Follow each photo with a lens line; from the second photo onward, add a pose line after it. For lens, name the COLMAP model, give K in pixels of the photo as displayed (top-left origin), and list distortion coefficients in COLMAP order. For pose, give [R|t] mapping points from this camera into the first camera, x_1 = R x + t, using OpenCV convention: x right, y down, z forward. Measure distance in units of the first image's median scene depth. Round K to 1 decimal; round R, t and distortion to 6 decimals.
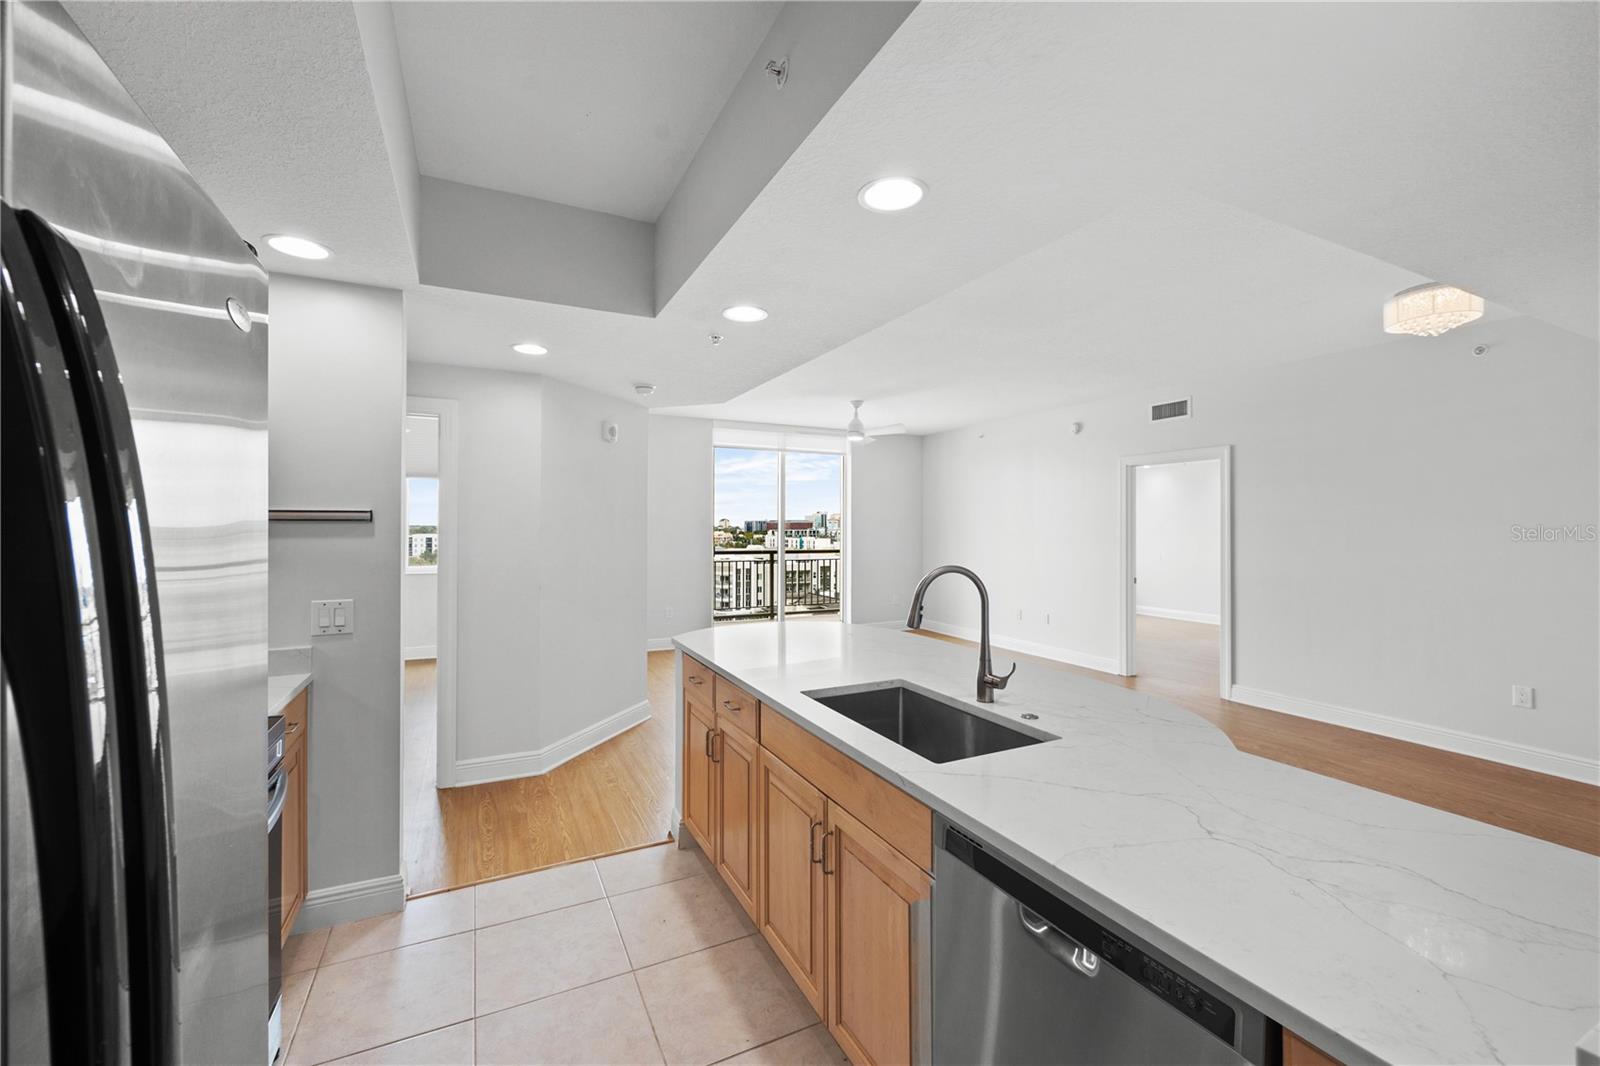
lens RADIAL K [[646.8, 0, 802.2], [0, 646.8, 532.1], [0, 0, 1]] dist [-0.002390, 0.000263]
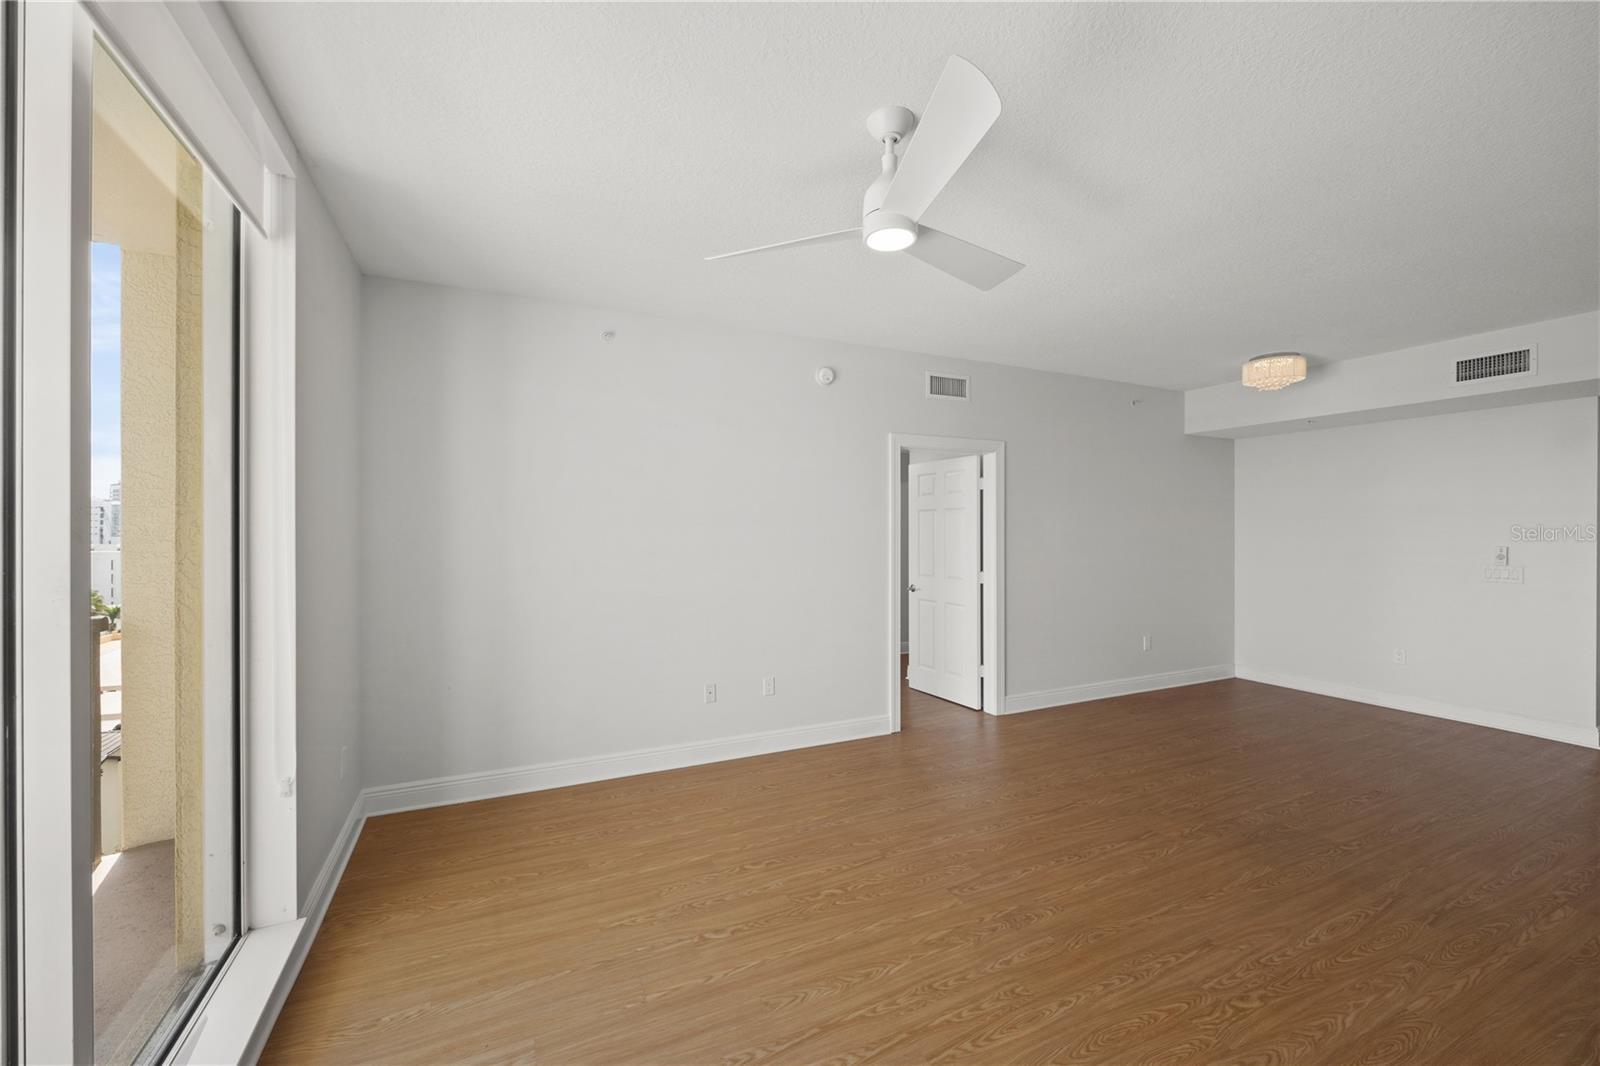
lens RADIAL K [[646.8, 0, 802.2], [0, 646.8, 532.1], [0, 0, 1]] dist [-0.002390, 0.000263]
pose [[0.017561, -0.006892, 0.999822, -0.232971], [0.008985, 0.999937, 0.006735, -0.009221], [-0.999805, 0.008865, 0.017622, 1.051690]]
